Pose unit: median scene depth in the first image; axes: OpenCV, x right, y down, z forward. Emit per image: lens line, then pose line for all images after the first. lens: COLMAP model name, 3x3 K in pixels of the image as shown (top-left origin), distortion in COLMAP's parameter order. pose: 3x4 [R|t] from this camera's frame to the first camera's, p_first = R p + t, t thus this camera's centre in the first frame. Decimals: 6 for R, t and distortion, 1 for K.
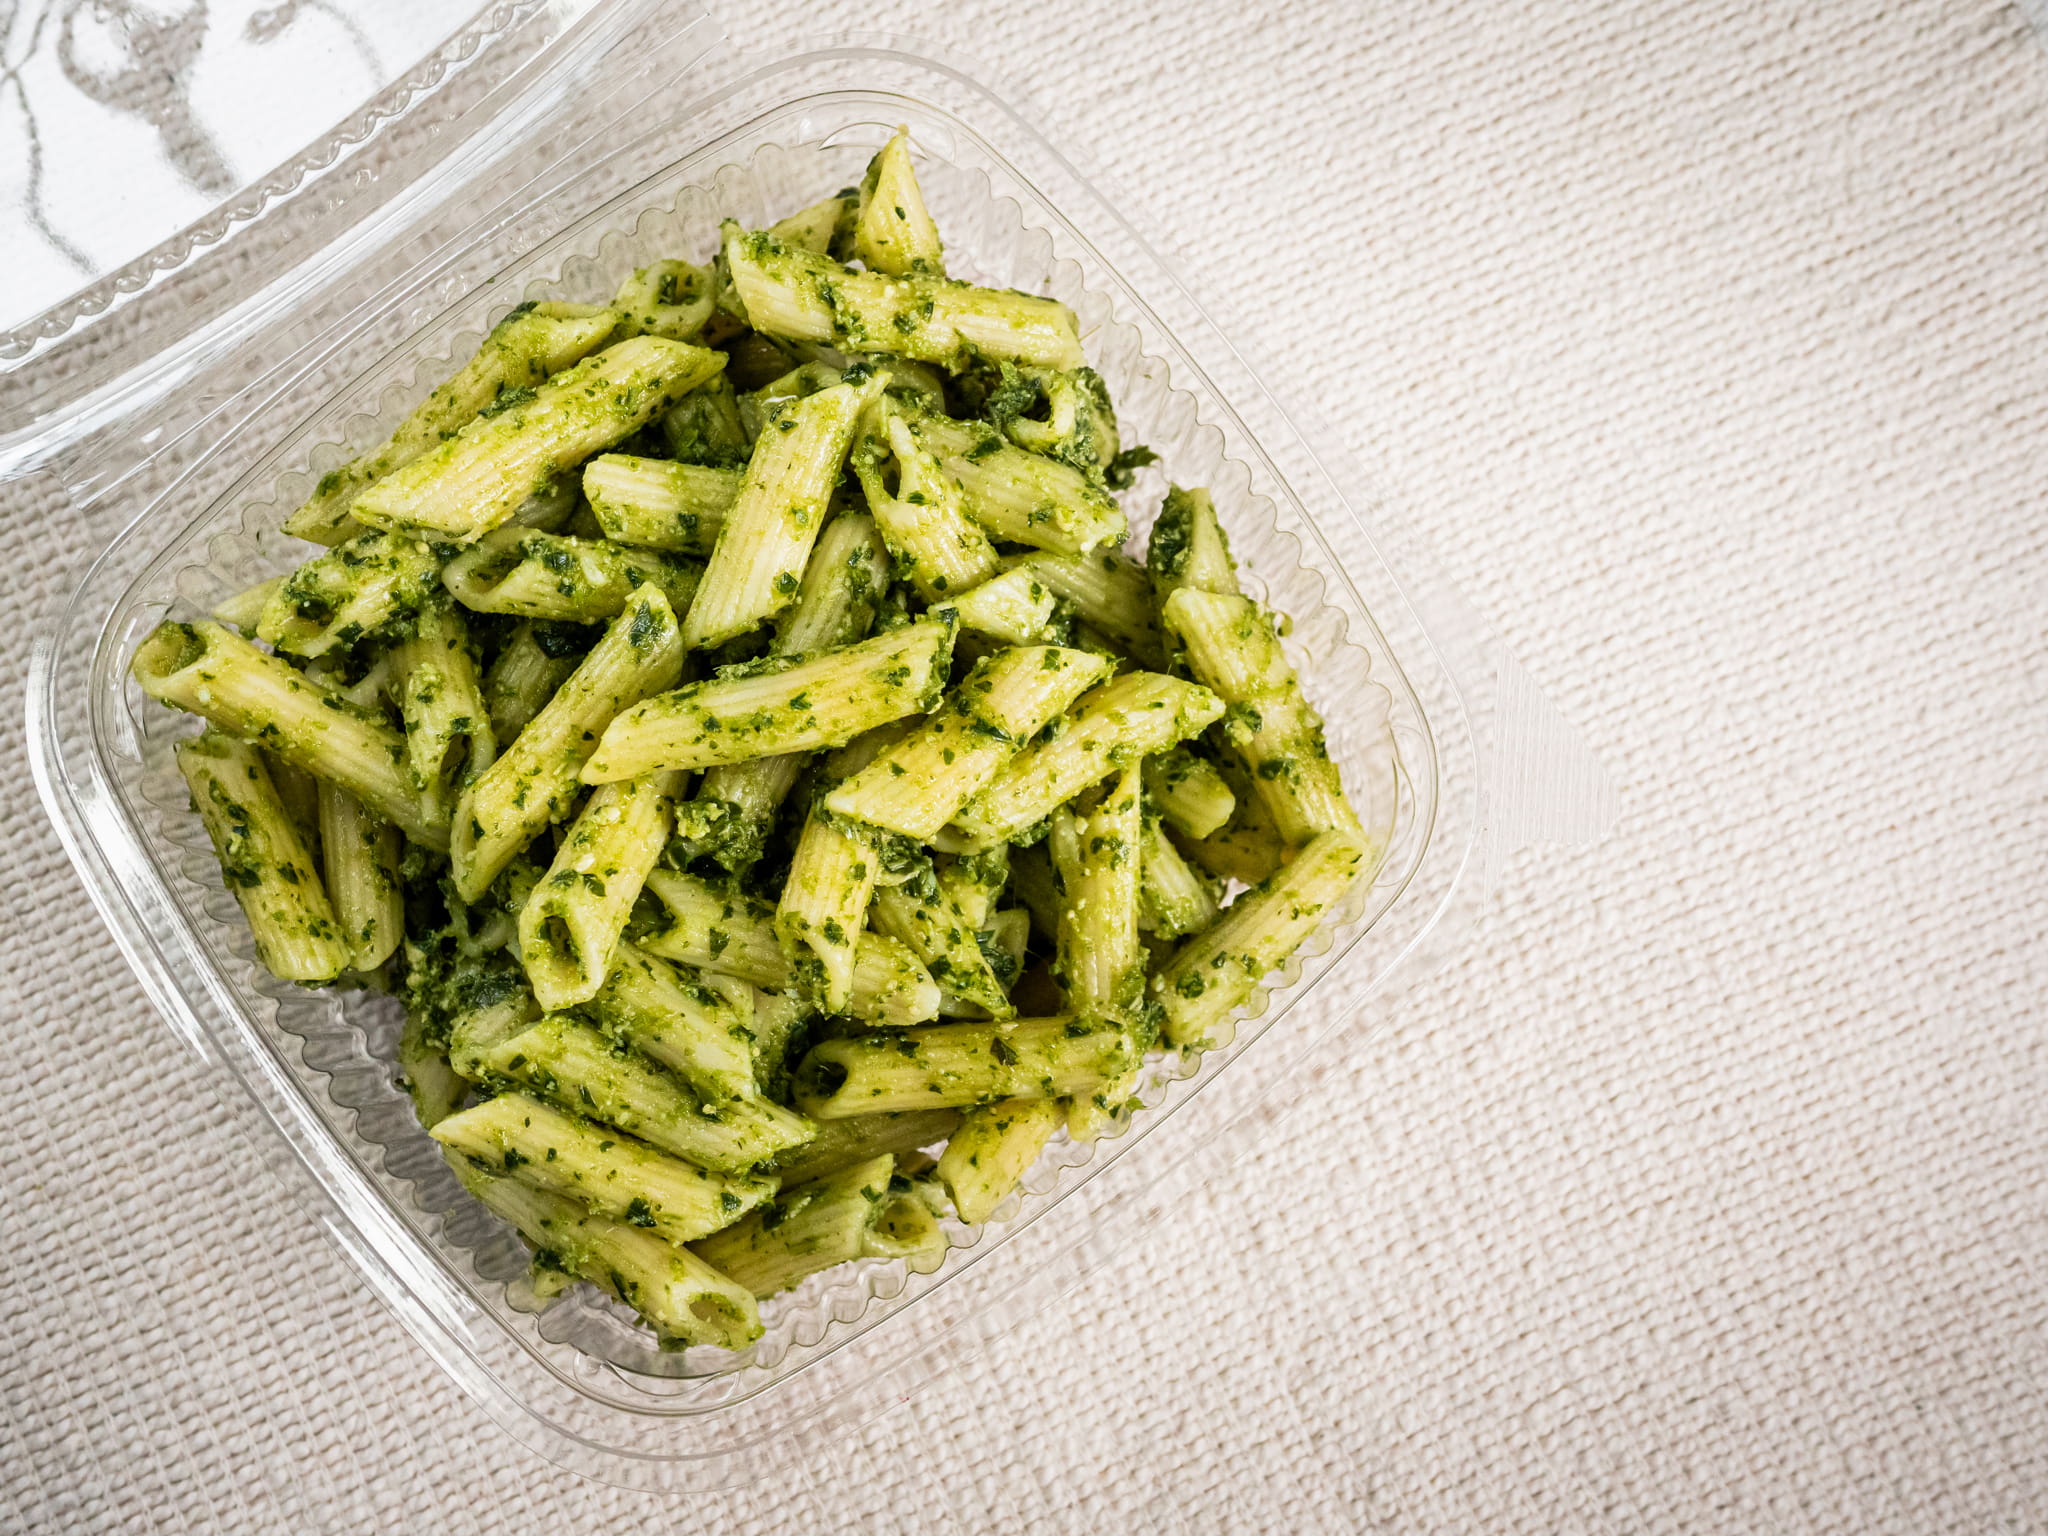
lens RADIAL K [[3447.8, 0, 1024.0], [0, 3447.8, 768.0], [0, 0, 1]] dist [-0.012844, 0.226849]
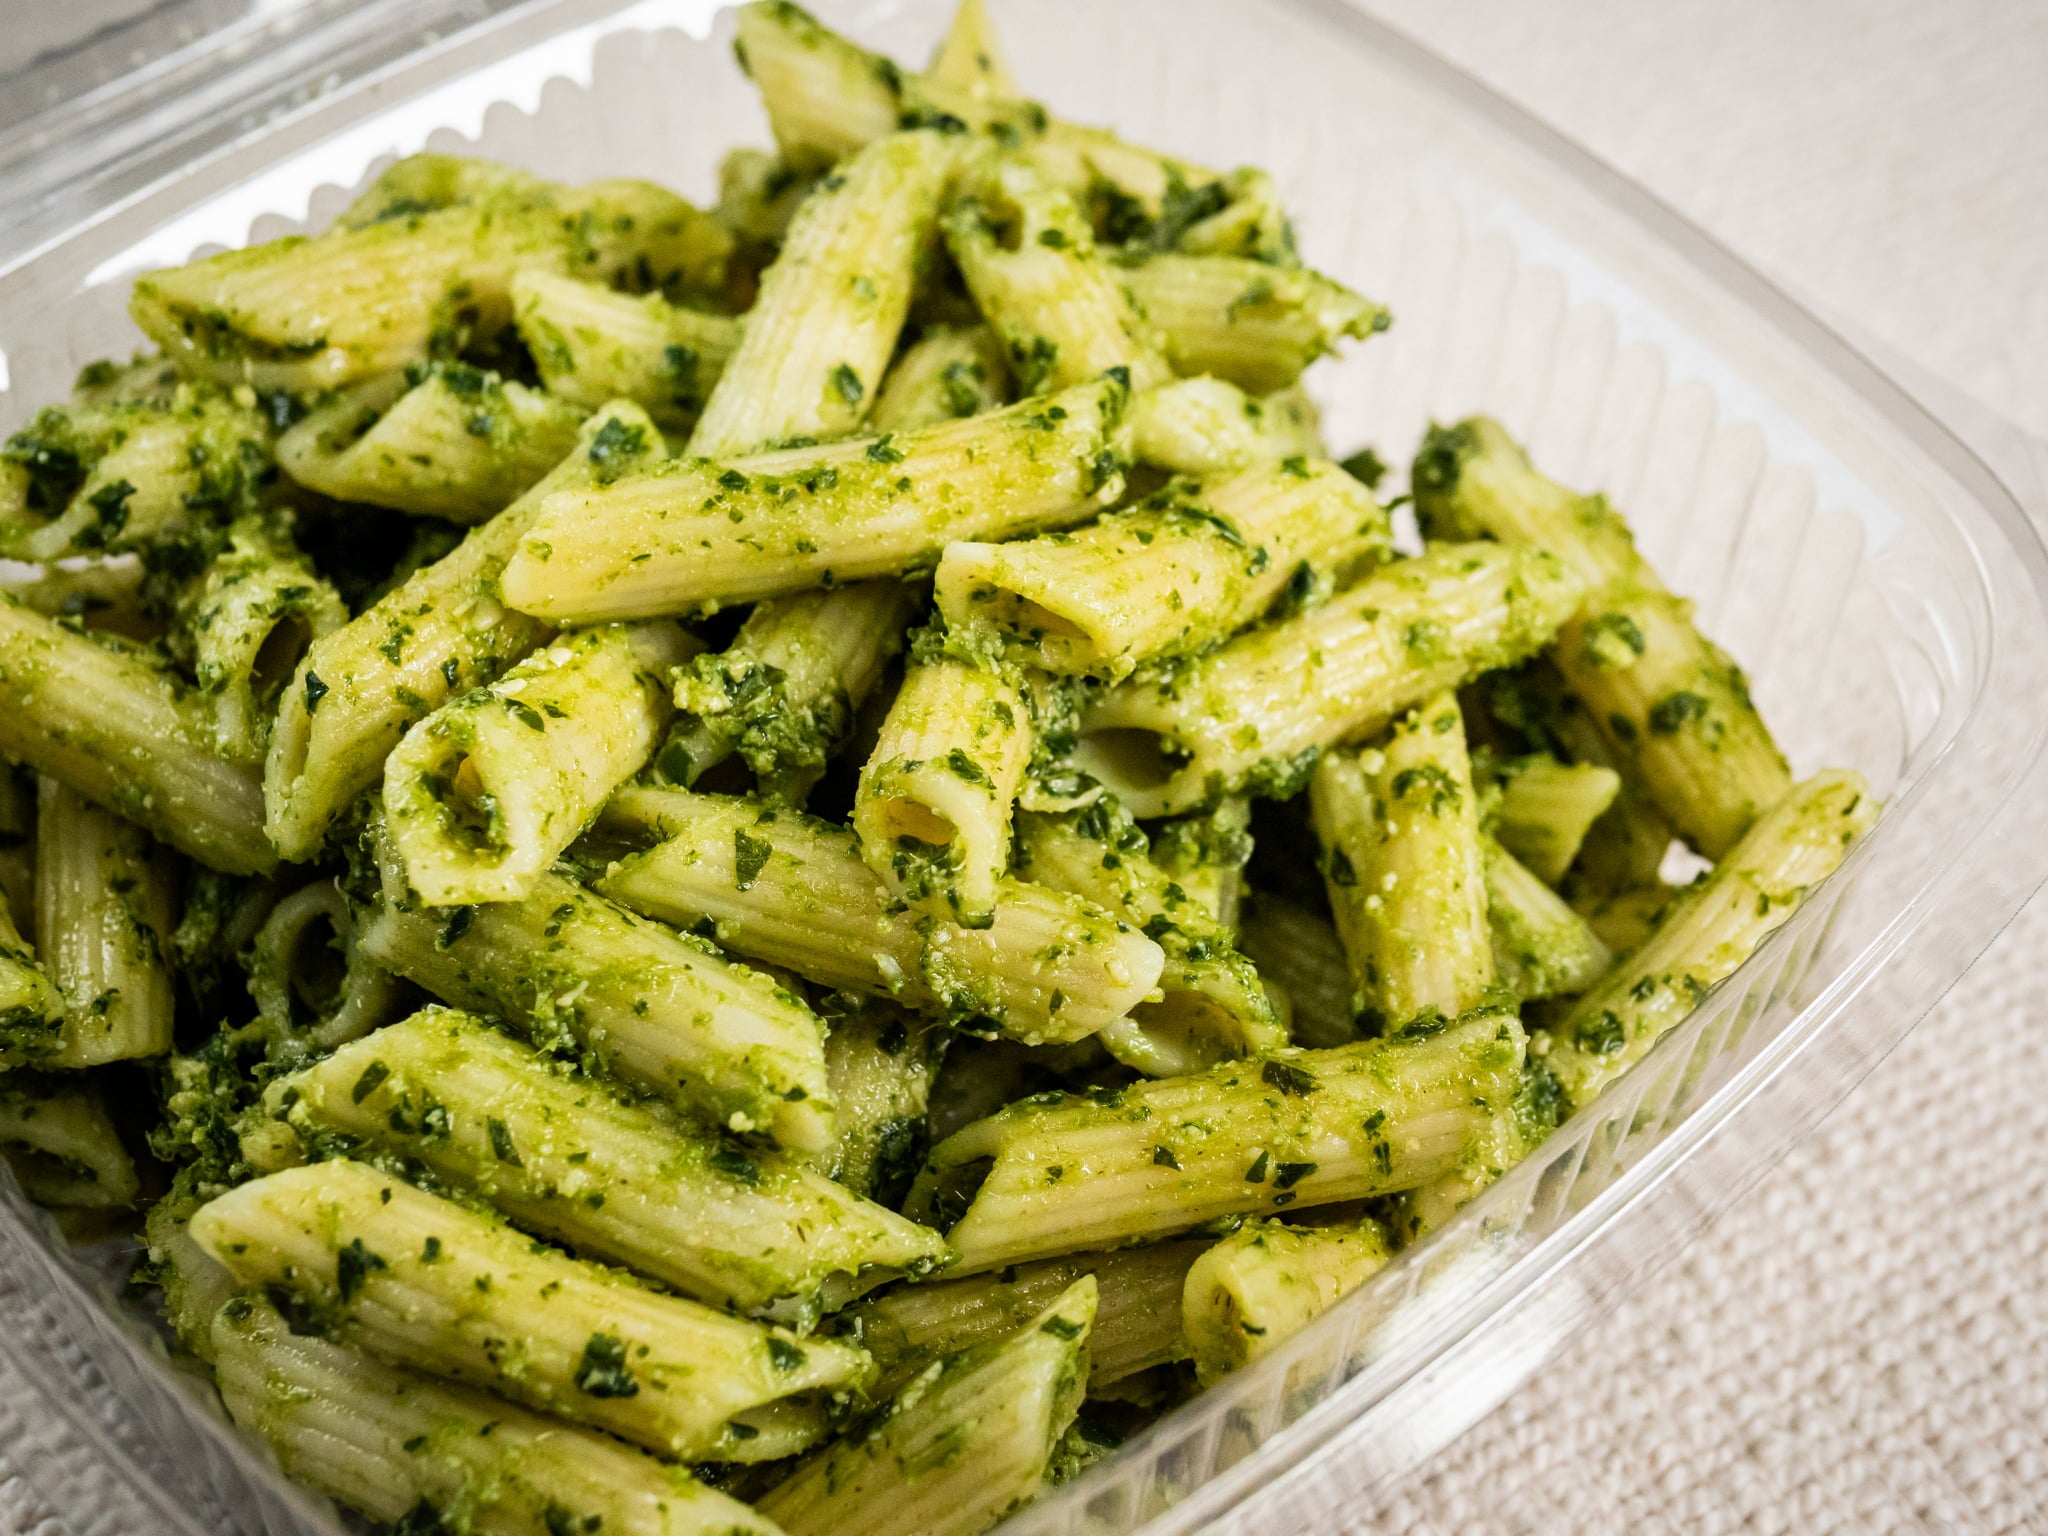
lens RADIAL K [[3447.8, 0, 1024.0], [0, 3447.8, 768.0], [0, 0, 1]] dist [-0.012844, 0.226849]
pose [[0.997255, -0.054538, 0.050086, -0.071136], [0.073562, 0.807031, -0.585909, 0.355713], [-0.008467, 0.587985, 0.808828, 0.543118]]
